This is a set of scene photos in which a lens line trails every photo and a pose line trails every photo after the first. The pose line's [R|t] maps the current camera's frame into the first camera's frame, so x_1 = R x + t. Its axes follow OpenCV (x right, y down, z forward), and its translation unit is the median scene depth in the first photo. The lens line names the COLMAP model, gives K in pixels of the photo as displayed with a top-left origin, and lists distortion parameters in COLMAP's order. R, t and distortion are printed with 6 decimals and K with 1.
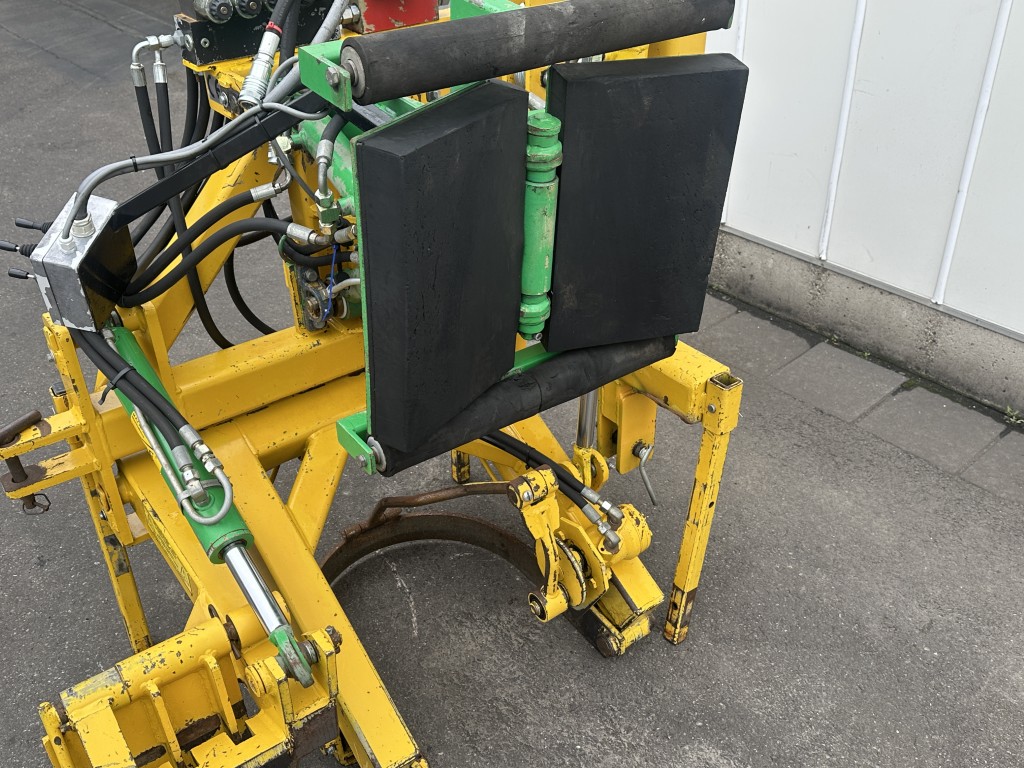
lens RADIAL K [[983.2, 0, 512.0], [0, 983.2, 384.0], [0, 0, 1]] dist [0.175521, -0.355775]
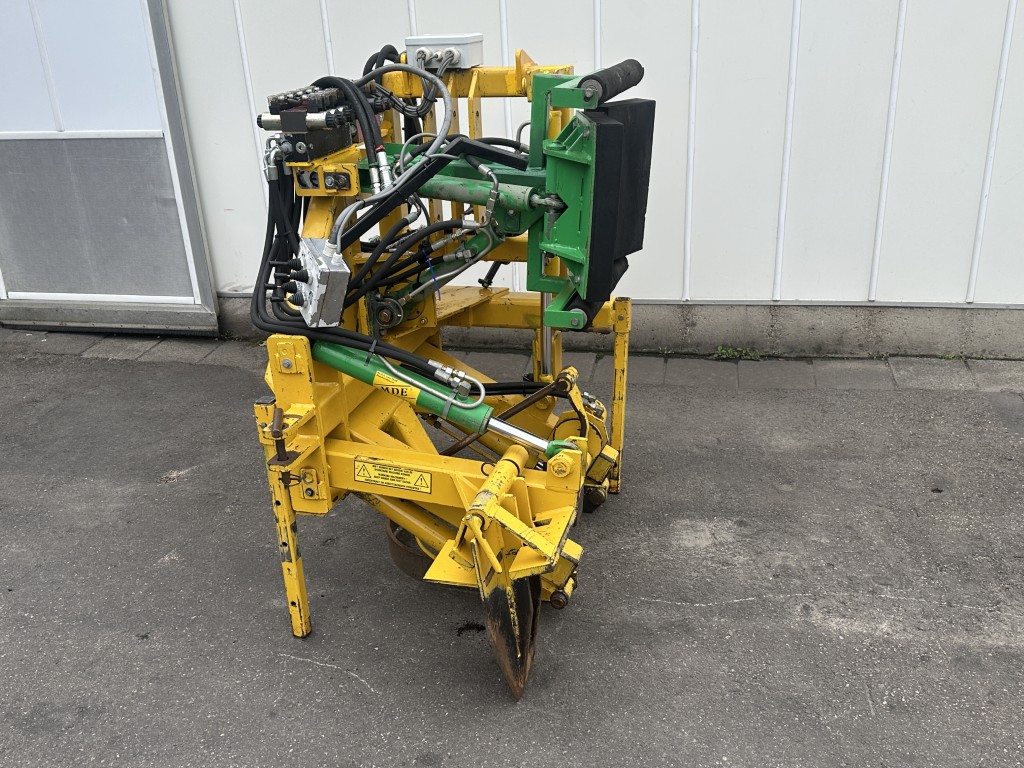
lens RADIAL K [[983.2, 0, 512.0], [0, 983.2, 384.0], [0, 0, 1]] dist [0.175521, -0.355775]
pose [[0.785925, -0.242167, 0.568927, -0.820388], [0.360009, 0.927288, -0.102617, 0.207218], [-0.502708, 0.285468, 0.815961, -0.224030]]
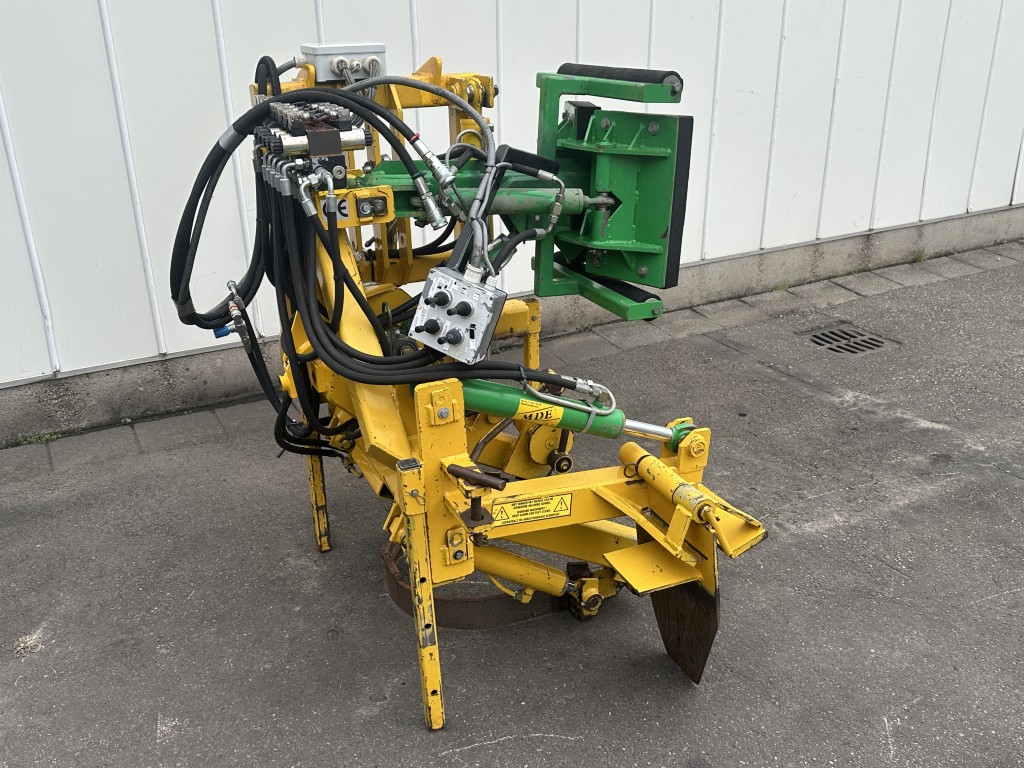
lens RADIAL K [[983.2, 0, 512.0], [0, 983.2, 384.0], [0, 0, 1]] dist [0.175521, -0.355775]
pose [[0.221866, -0.348455, 0.910689, -1.240325], [0.551485, 0.815078, 0.177516, -0.182322], [-0.804139, 0.462847, 0.373006, 0.386291]]
